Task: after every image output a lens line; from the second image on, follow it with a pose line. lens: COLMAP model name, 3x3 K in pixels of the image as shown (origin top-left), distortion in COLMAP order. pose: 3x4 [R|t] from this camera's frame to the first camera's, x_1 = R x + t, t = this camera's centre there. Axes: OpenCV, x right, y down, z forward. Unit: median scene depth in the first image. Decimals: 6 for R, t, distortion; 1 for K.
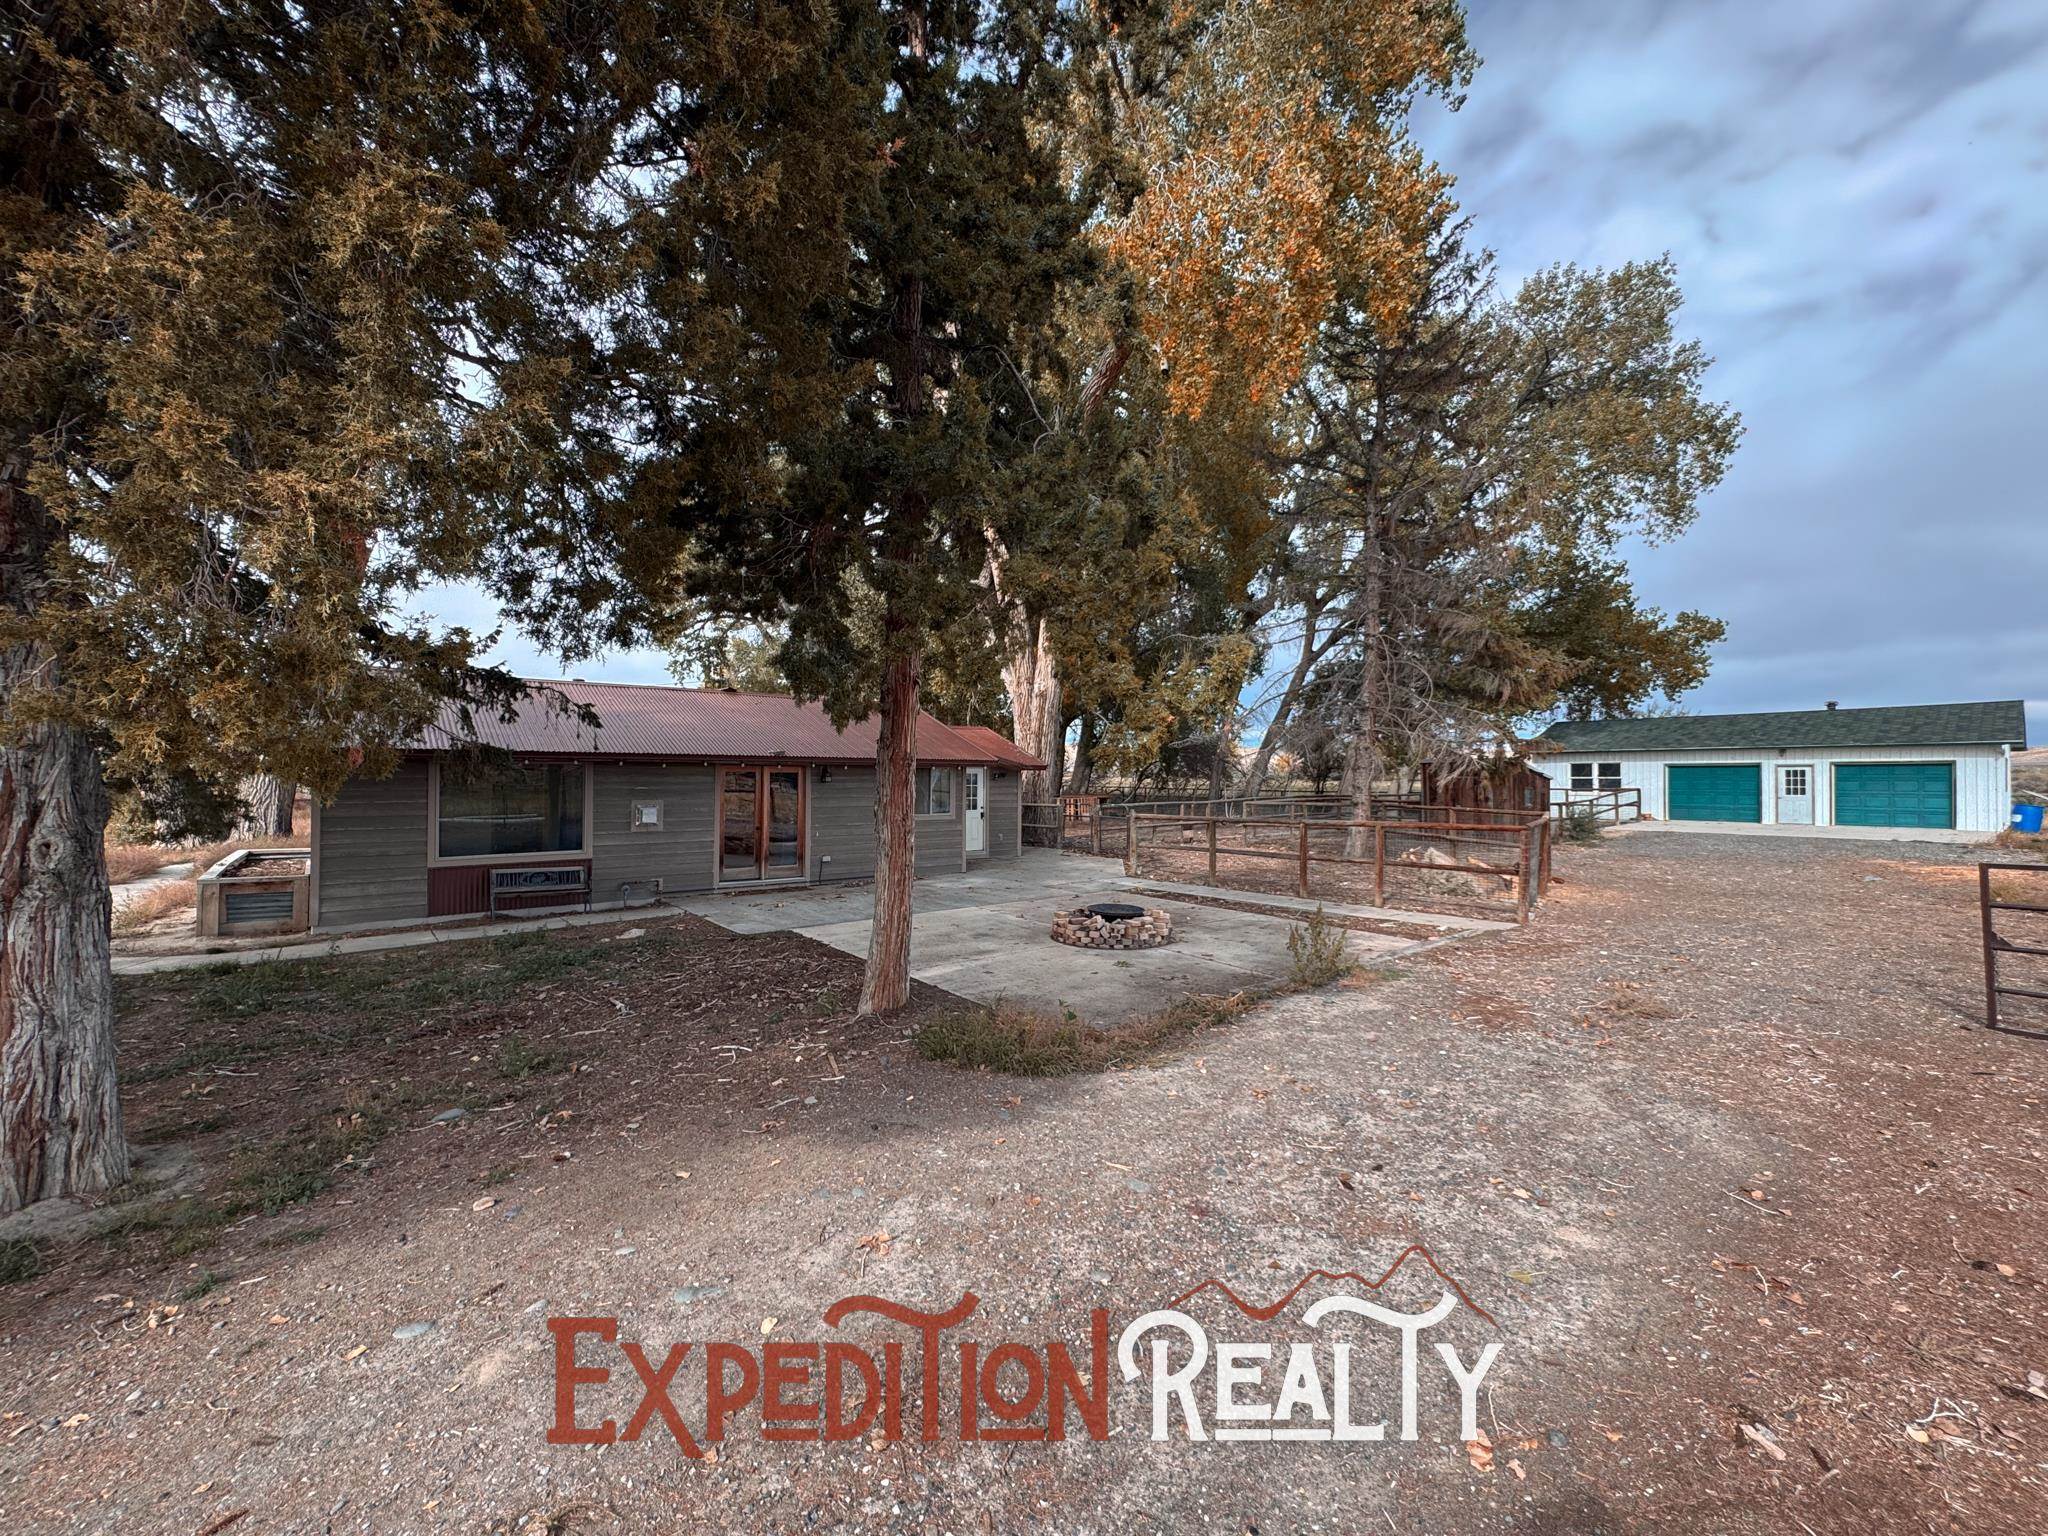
lens RADIAL K [[824.1, 0, 1017.1], [0, 824.1, 769.9], [0, 0, 1]] dist [0.002253, -0.000278]
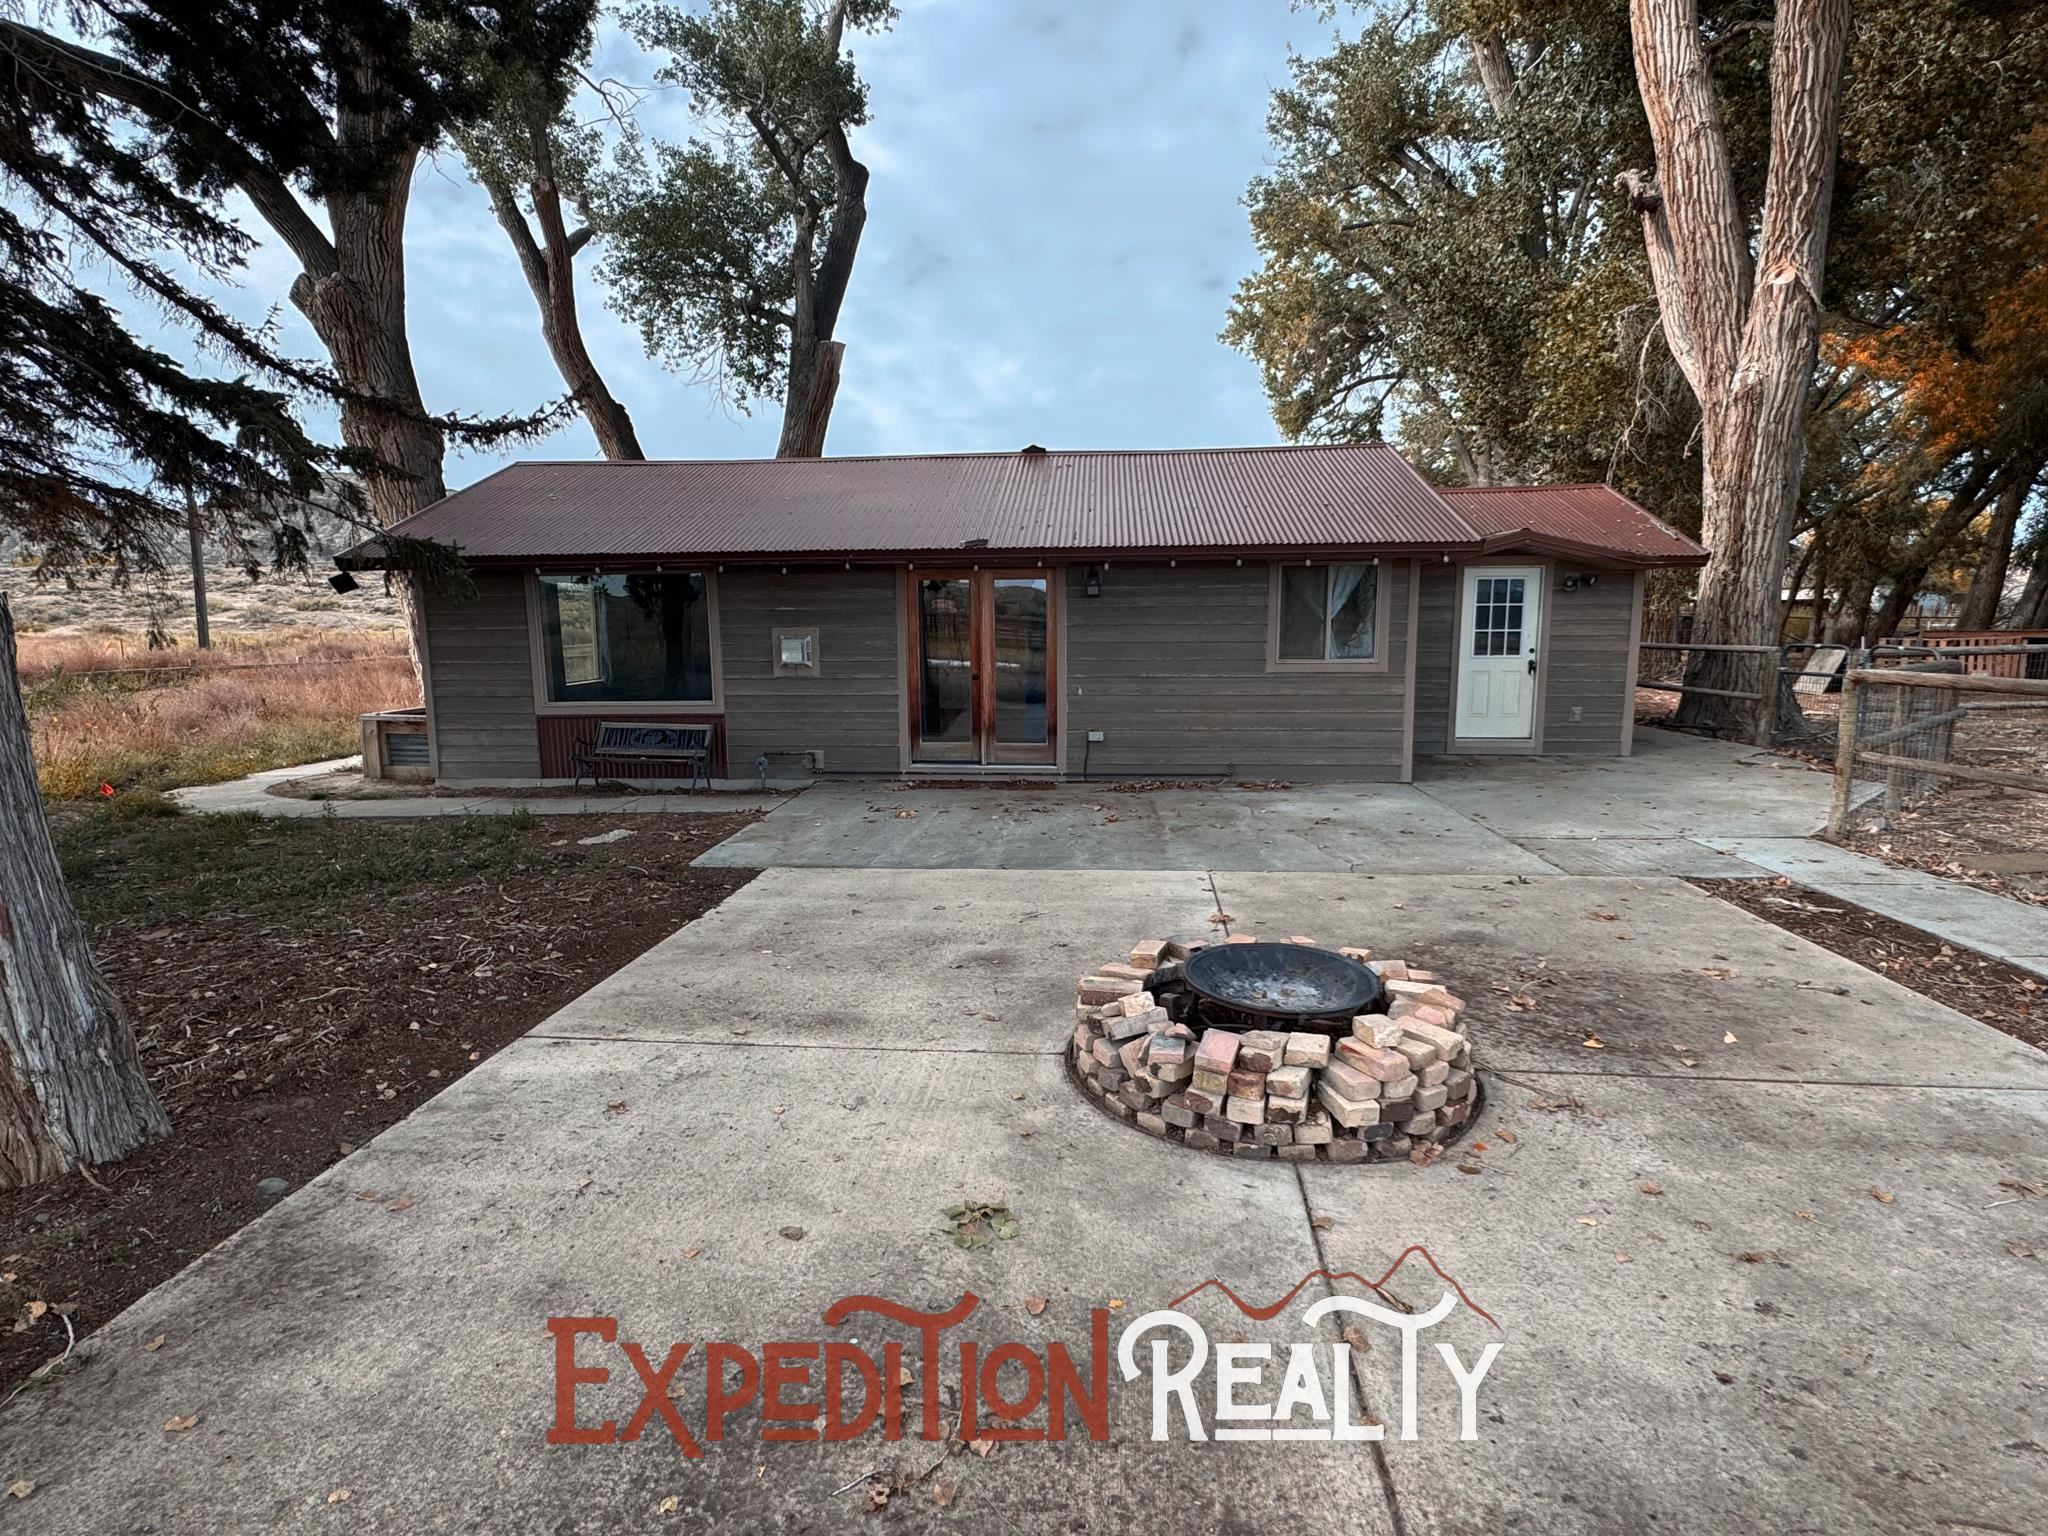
lens RADIAL K [[1031.2, 0, 1023.7], [0, 1031.2, 769.3], [0, 0, 1]] dist [-0.001146, -0.000095]
pose [[0.725599, 0.089218, -0.682309, 0.238971], [0.018157, 0.988731, 0.148595, 0.029866], [0.687878, -0.120209, 0.715803, 0.538805]]
